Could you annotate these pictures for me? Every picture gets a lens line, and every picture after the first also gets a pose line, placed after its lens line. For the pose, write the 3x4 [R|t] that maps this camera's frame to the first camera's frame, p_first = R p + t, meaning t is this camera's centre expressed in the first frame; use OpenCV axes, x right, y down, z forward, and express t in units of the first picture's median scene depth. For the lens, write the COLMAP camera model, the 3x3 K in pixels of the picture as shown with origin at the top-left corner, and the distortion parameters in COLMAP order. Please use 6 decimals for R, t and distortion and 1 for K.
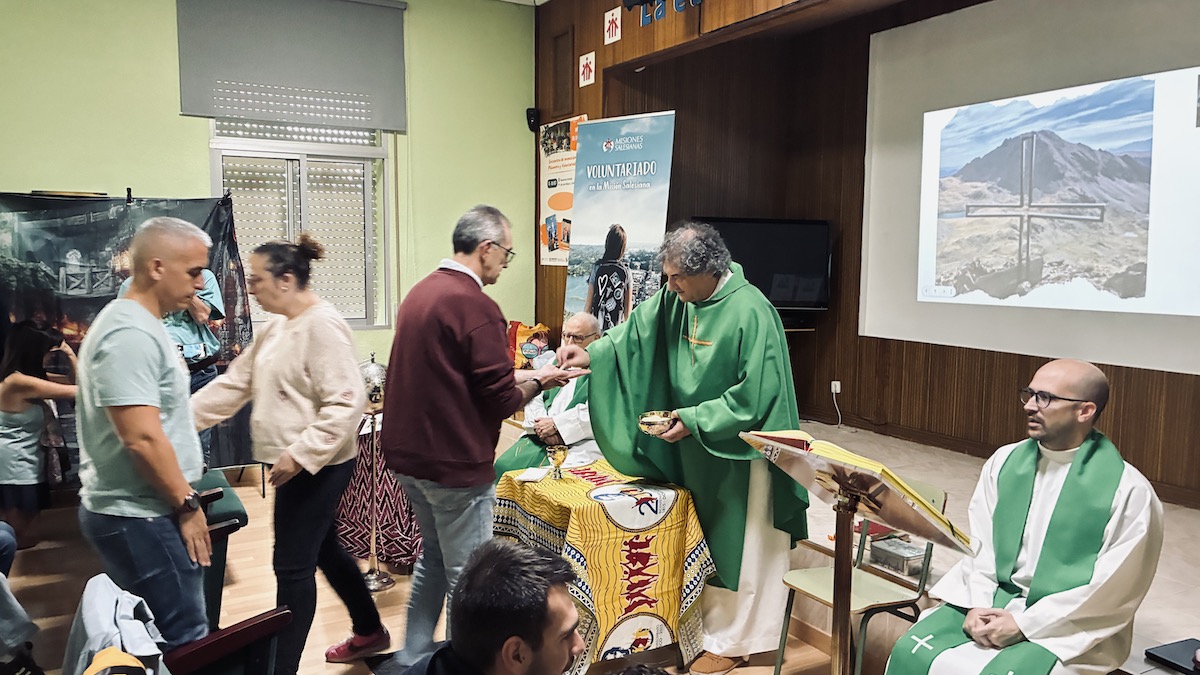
lens RADIAL K [[906.3, 0, 600.0], [0, 906.3, 337.5], [0, 0, 1]] dist [0.022842, -0.008057]
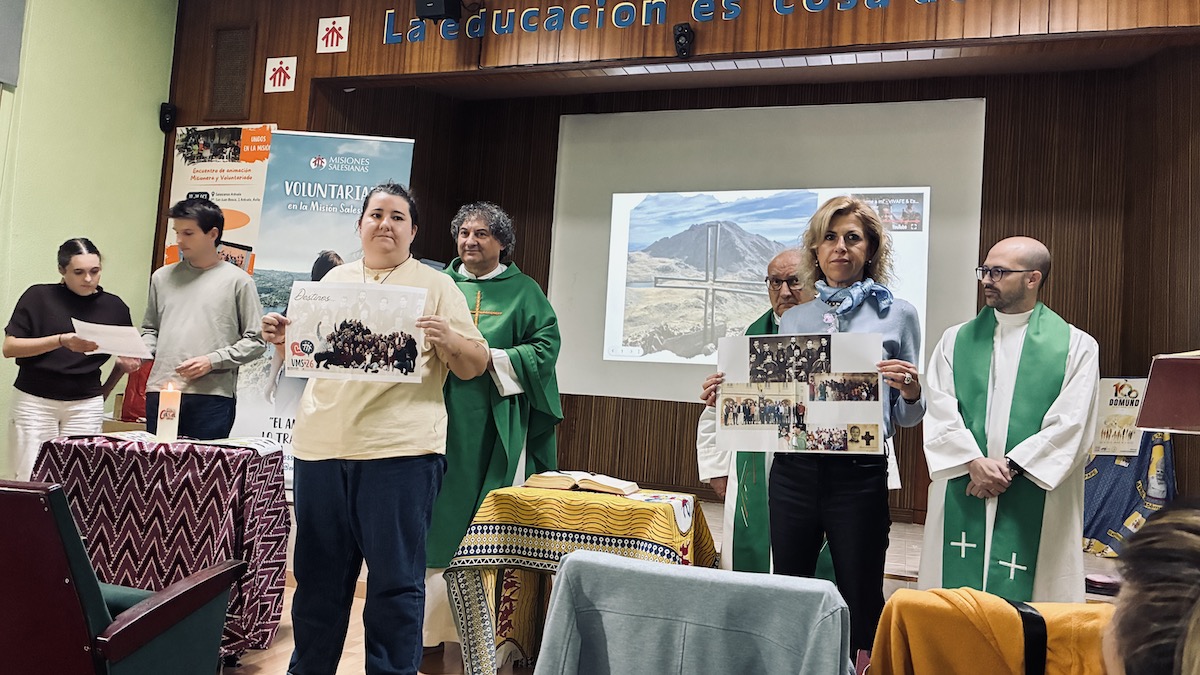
lens RADIAL K [[906.3, 0, 600.0], [0, 906.3, 337.5], [0, 0, 1]] dist [0.022842, -0.008057]
pose [[0.737230, 0.088084, 0.669876, -0.411891], [0.005932, 0.990583, -0.136783, 0.087482], [-0.675616, 0.104814, 0.729765, 0.220292]]
